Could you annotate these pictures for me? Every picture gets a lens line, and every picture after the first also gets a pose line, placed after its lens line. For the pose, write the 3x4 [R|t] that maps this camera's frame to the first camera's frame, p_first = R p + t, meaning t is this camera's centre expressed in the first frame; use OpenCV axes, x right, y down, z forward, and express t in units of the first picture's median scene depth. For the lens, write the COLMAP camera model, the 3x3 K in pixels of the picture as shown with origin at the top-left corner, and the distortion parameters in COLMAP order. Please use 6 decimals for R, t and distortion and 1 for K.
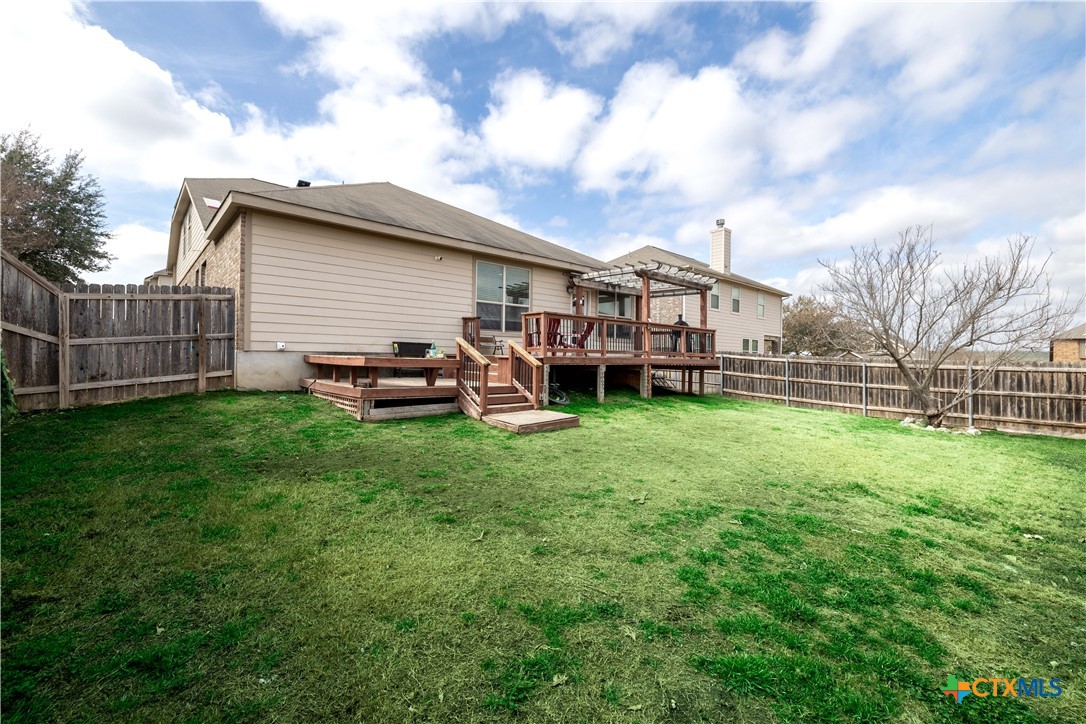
lens RADIAL K [[458.9, 0, 540.8], [0, 458.9, 360.0], [0, 0, 1]] dist [-0.001141, -0.000149]
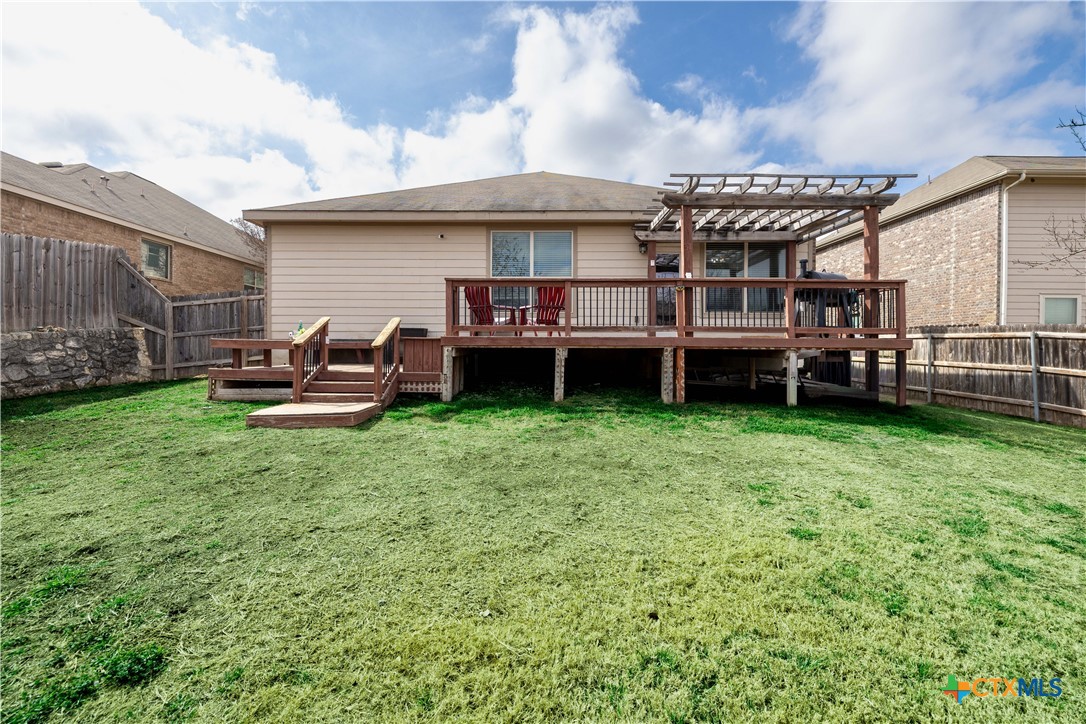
lens RADIAL K [[458.9, 0, 540.6], [0, 458.9, 358.7], [0, 0, 1]] dist [-0.001141, -0.000149]
pose [[0.733599, -0.000497, -0.679582, 0.573659], [0.003125, 0.999992, 0.002642, 0.024509], [0.679575, -0.004062, 0.733595, 0.472169]]
